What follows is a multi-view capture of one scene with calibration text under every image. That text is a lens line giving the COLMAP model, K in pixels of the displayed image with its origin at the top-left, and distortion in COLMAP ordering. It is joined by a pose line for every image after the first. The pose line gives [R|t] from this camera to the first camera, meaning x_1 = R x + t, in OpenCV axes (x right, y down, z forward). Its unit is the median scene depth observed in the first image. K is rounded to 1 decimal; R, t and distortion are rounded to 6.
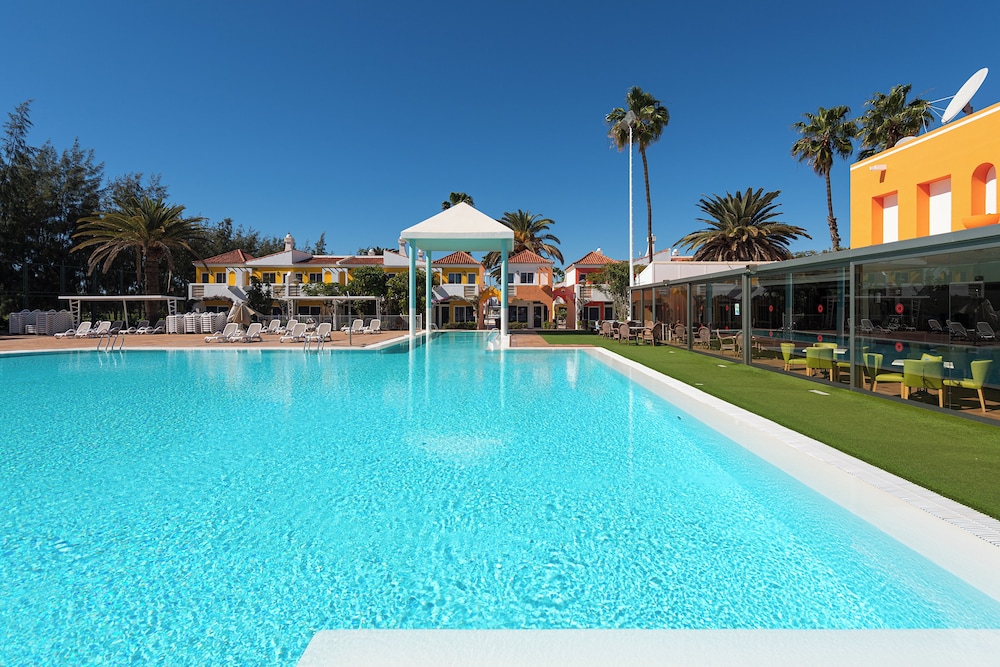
lens RADIAL K [[558.9, 0, 505.0], [0, 558.9, 316.5], [0, 0, 1]] dist [-0.008049, -0.004213]
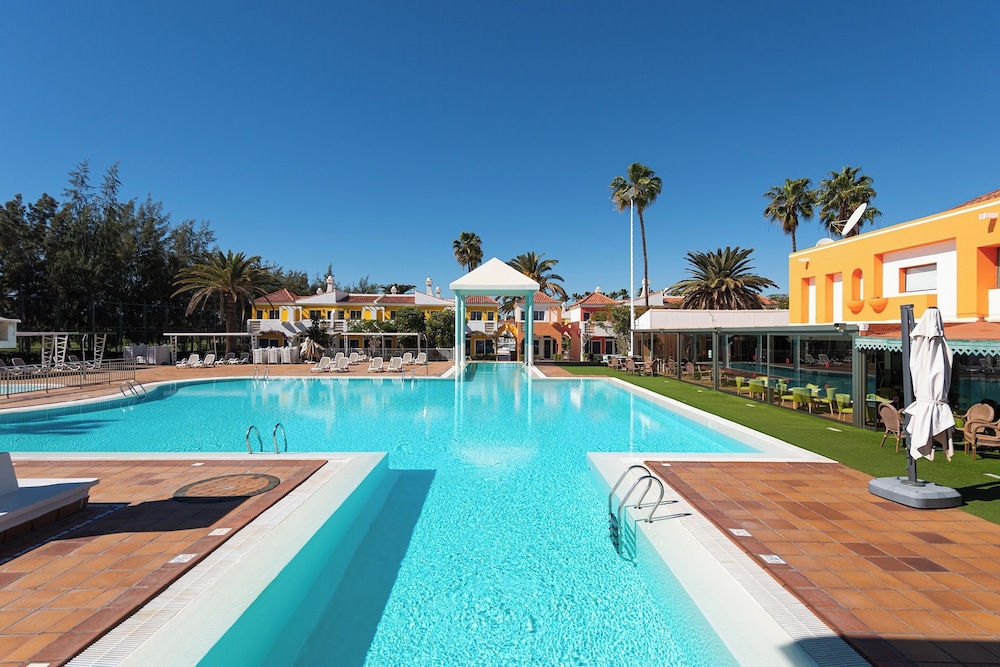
lens RADIAL K [[558.9, 0, 499.3], [0, 558.9, 336.1], [0, 0, 1]] dist [-0.008049, -0.004213]
pose [[0.999961, 0.004550, 0.007633, -0.066784], [-0.004454, 0.999911, -0.012590, -0.015535], [-0.007690, 0.012555, 0.999892, -0.202406]]
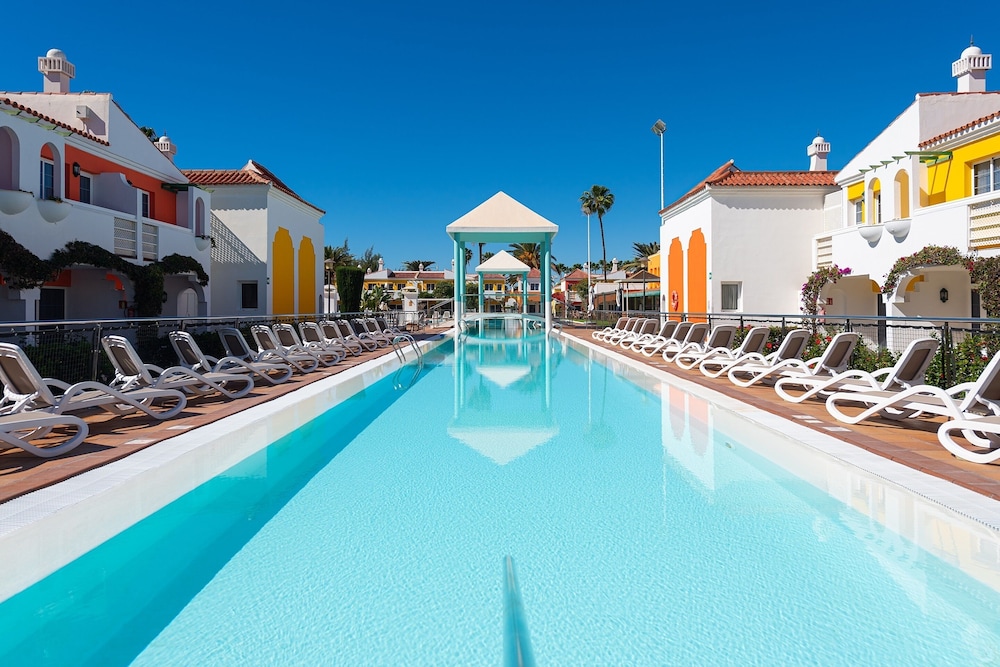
lens RADIAL K [[644.5, 0, 503.7], [0, 644.5, 298.2], [0, 0, 1]] dist [-0.009727, -0.000710]
pose [[0.999992, 0.000098, 0.003963, -0.072887], [0.000023, 0.999533, -0.030563, 0.025043], [-0.003964, 0.030563, 0.999525, -1.080530]]
